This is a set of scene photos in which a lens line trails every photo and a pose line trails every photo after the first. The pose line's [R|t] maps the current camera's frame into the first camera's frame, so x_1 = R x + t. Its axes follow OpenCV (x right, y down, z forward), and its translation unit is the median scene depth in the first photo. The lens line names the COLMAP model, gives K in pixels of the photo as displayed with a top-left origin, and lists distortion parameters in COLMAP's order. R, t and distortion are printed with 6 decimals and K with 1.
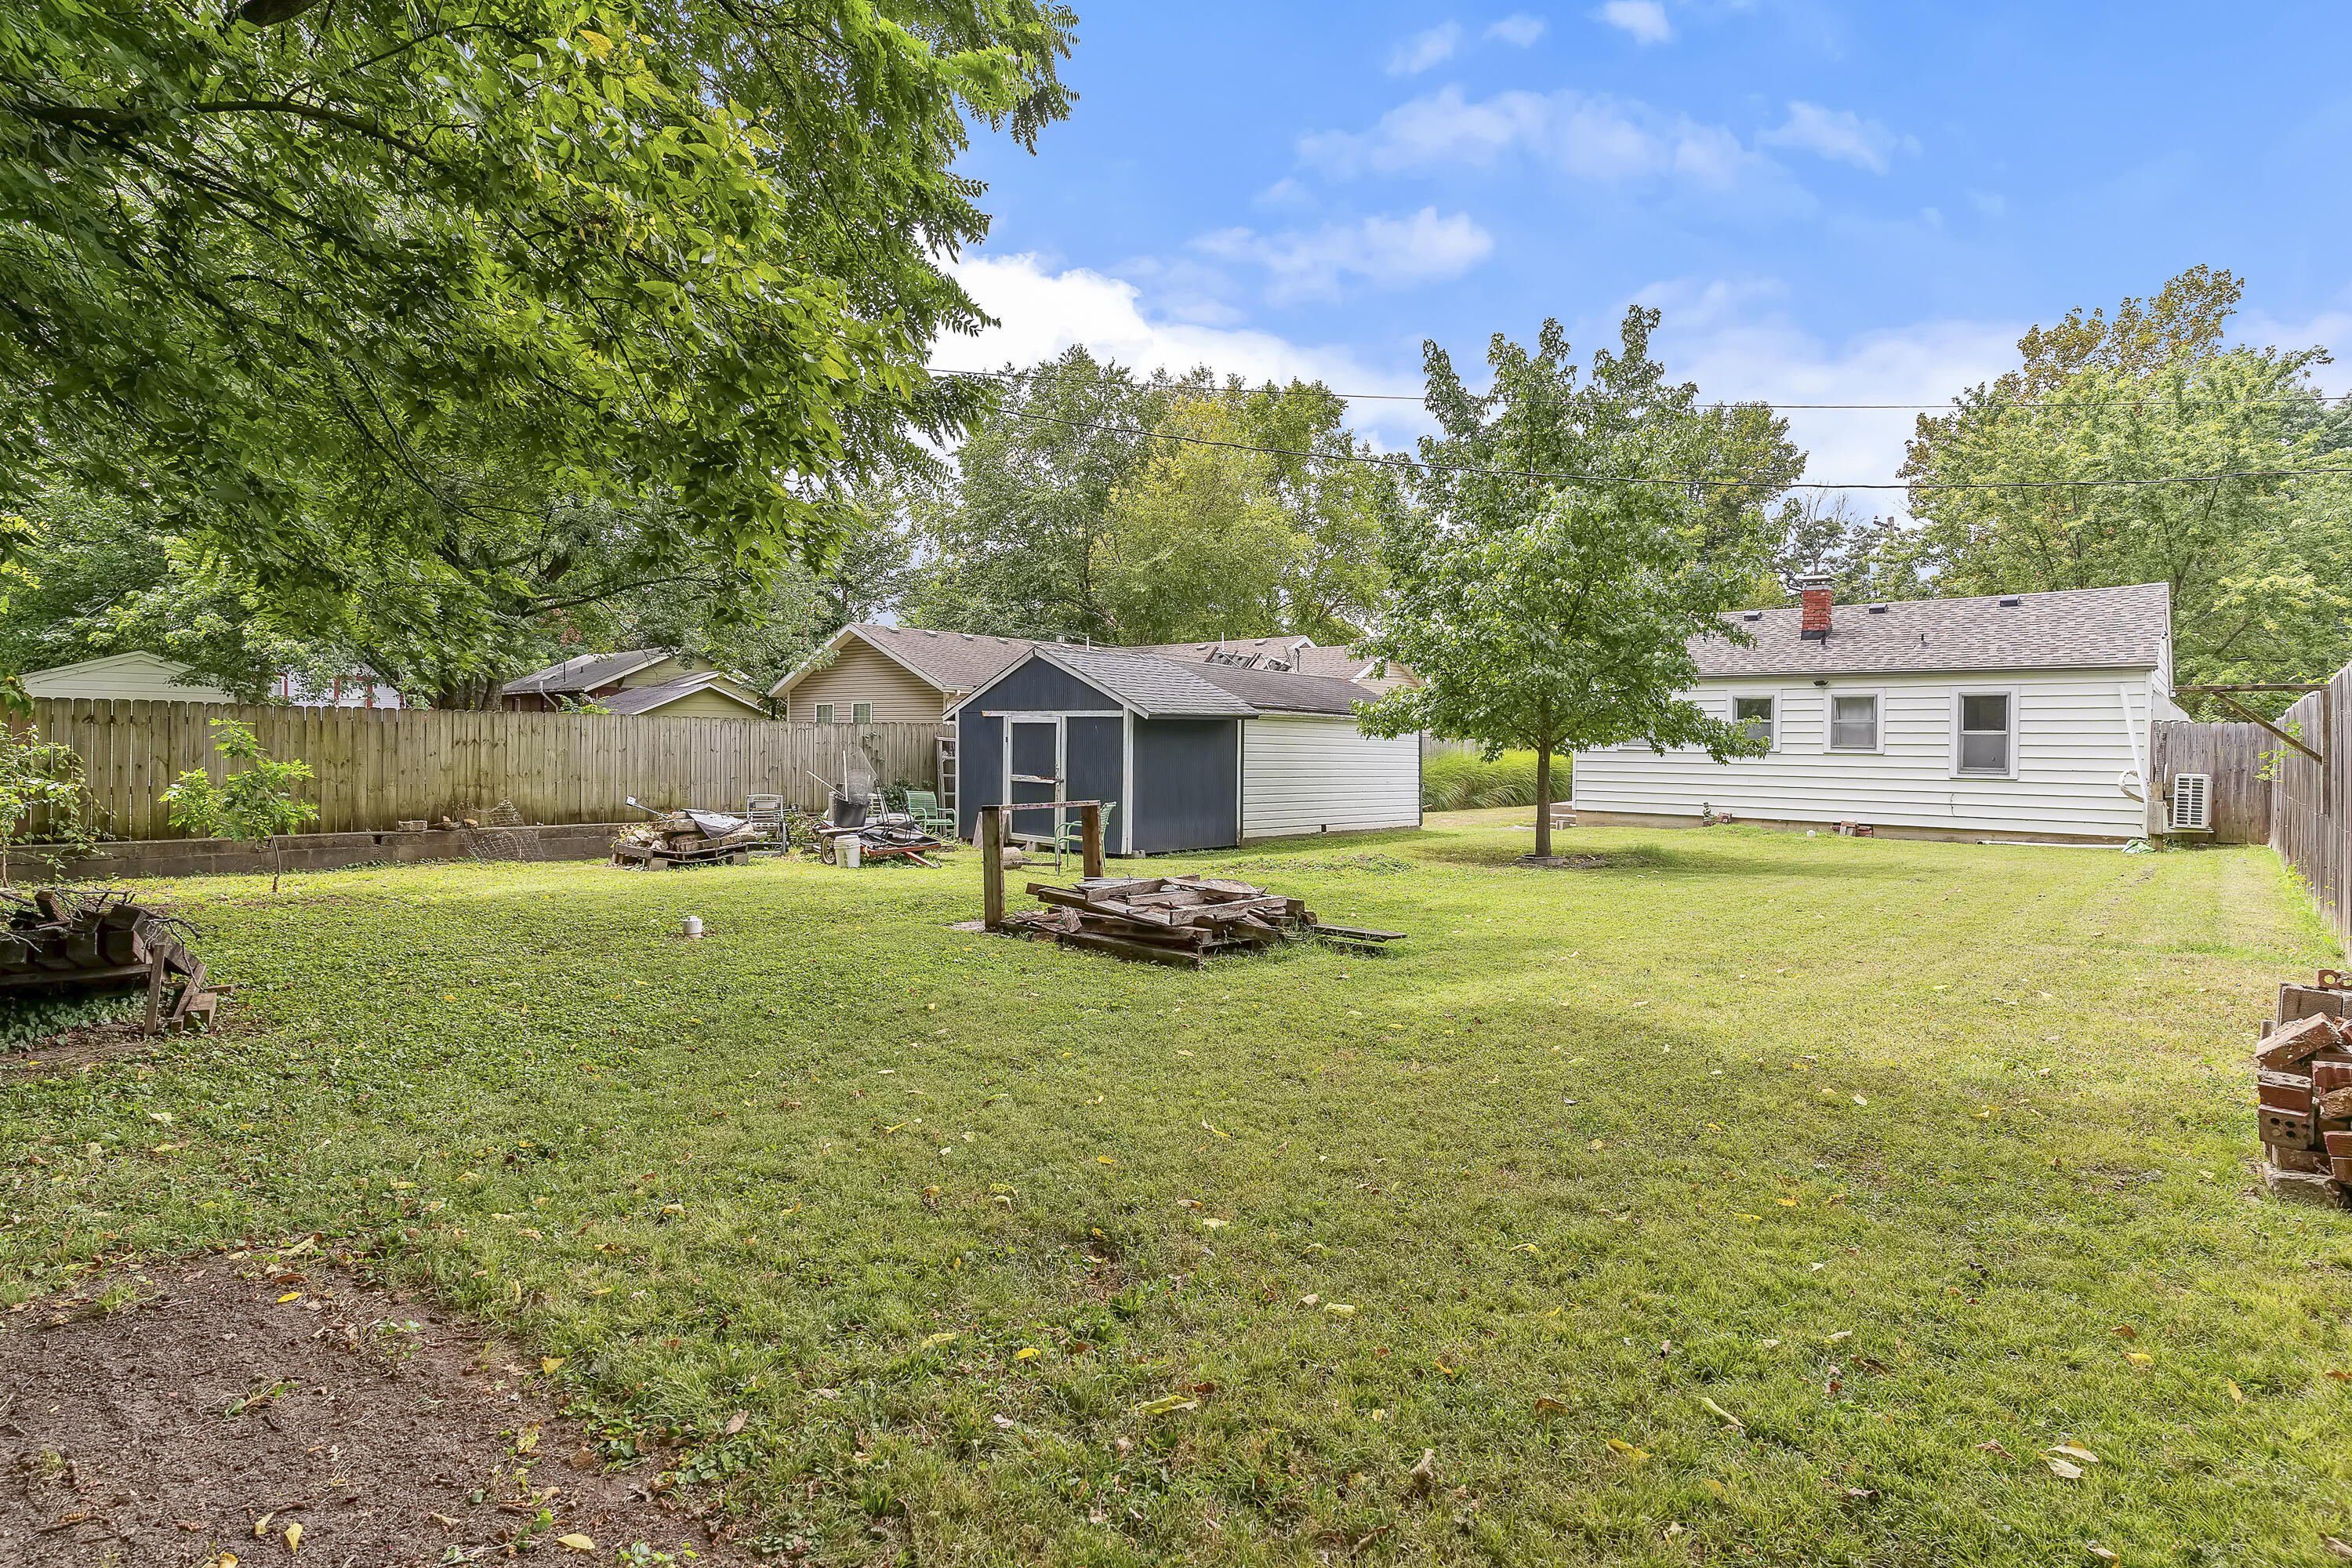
lens RADIAL K [[1137.1, 0, 1192.9], [0, 1137.1, 779.1], [0, 0, 1]] dist [0.004136, -0.001411]
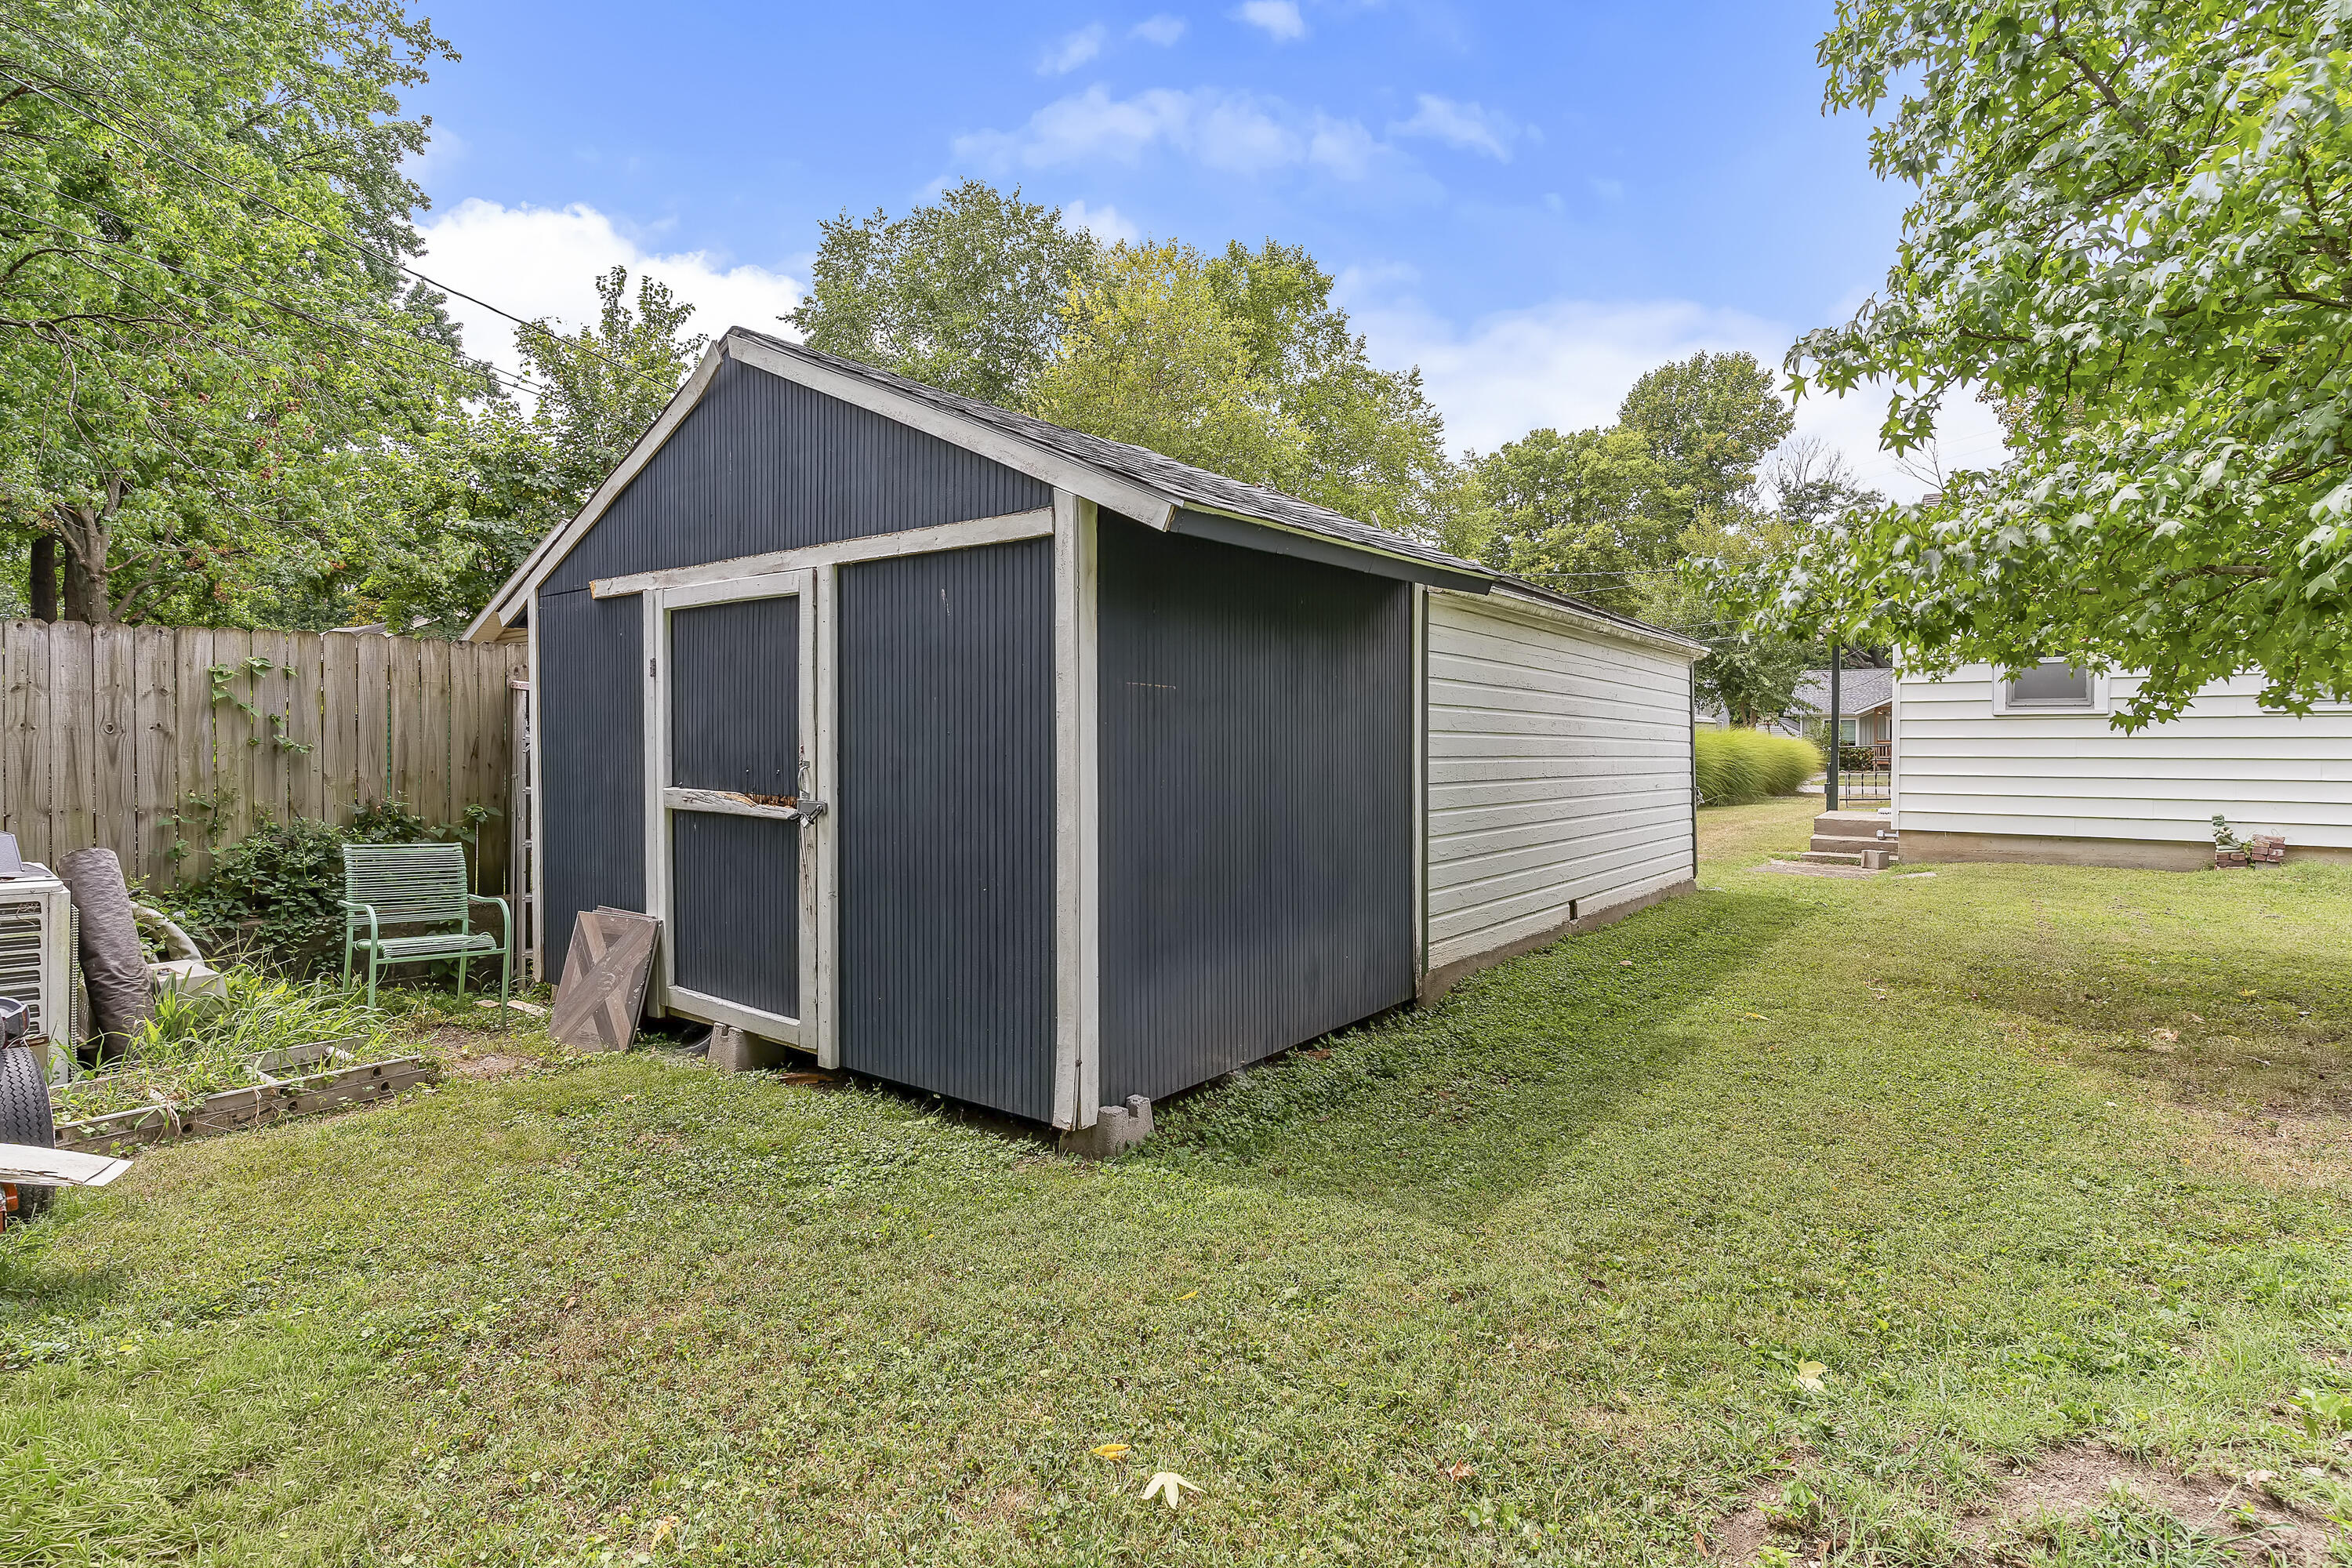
lens RADIAL K [[1137.1, 0, 1177.0], [0, 1137.1, 771.2], [0, 0, 1]] dist [0.004136, -0.001411]
pose [[0.998286, -0.014581, 0.056683, -0.040214], [0.014846, 0.999881, -0.004269, -0.004157], [-0.056614, 0.005103, 0.998383, 0.615615]]
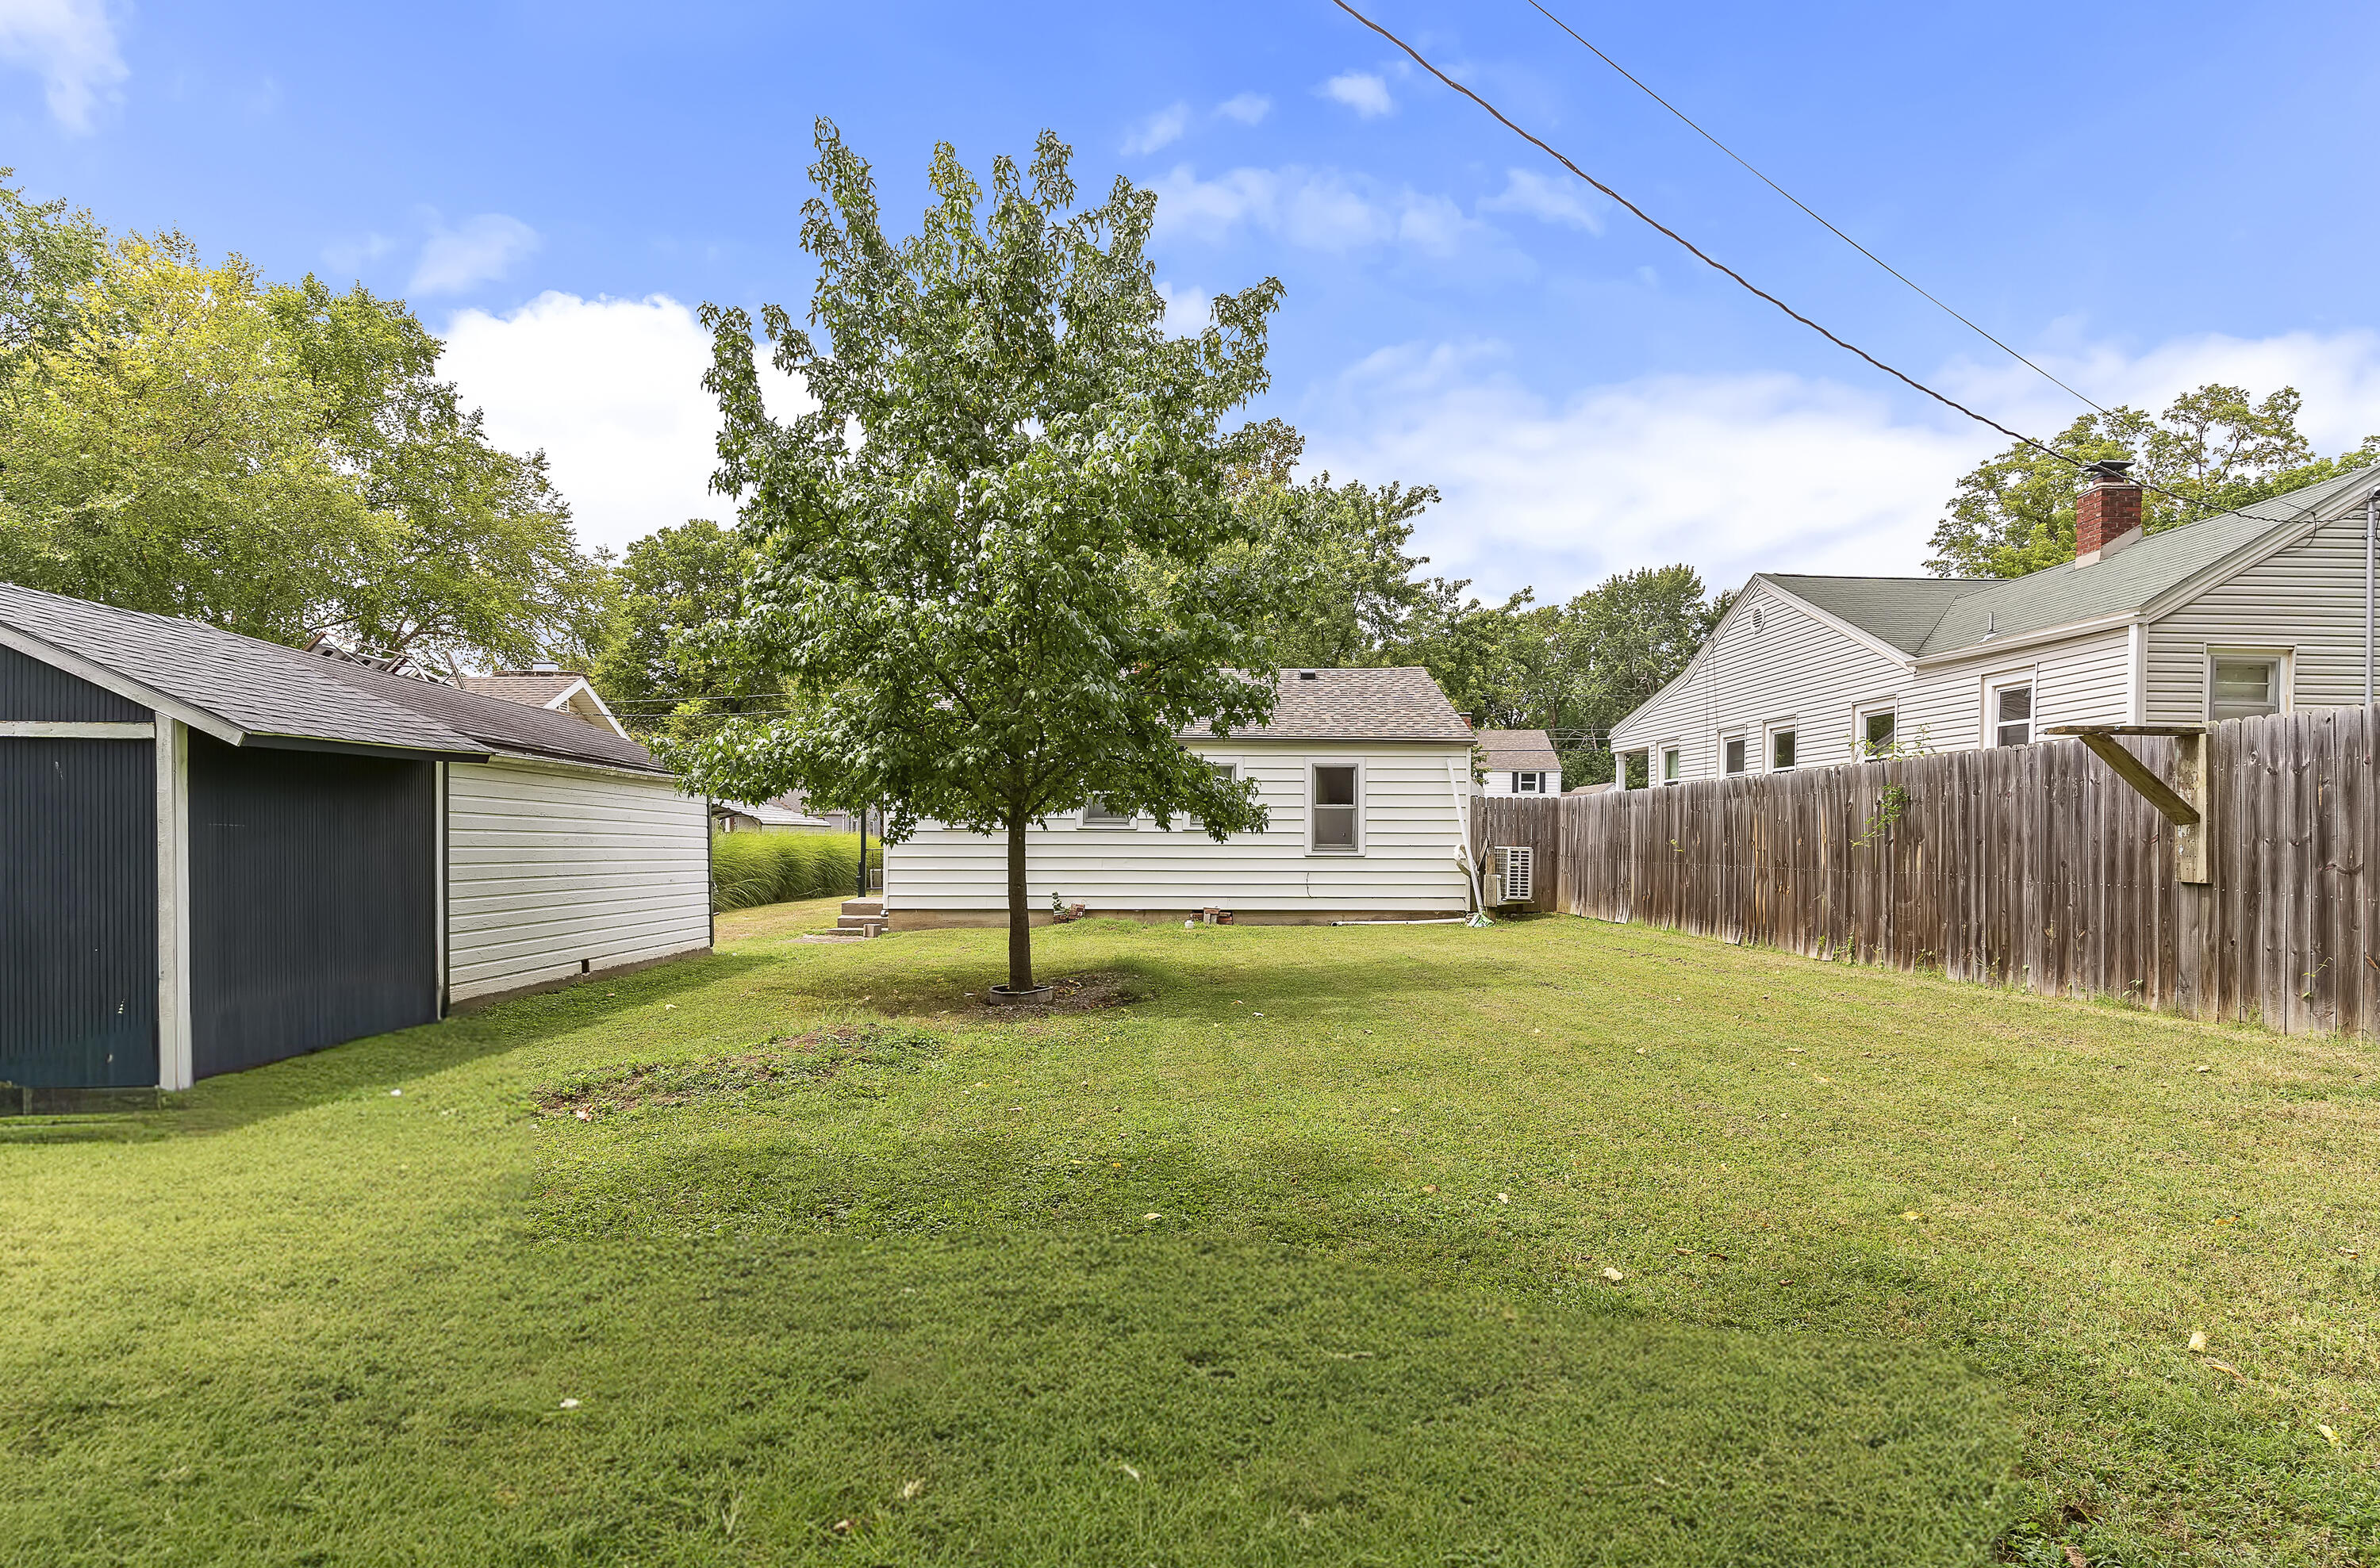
lens RADIAL K [[1197.3, 0, 1180.5], [0, 1197.3, 851.3], [0, 0, 1]] dist [-0.004250, -0.001220]
pose [[0.744290, -0.016519, 0.667652, -0.059171], [0.025528, 0.999667, -0.003724, -0.003804], [-0.667369, 0.019815, 0.744464, 0.359316]]
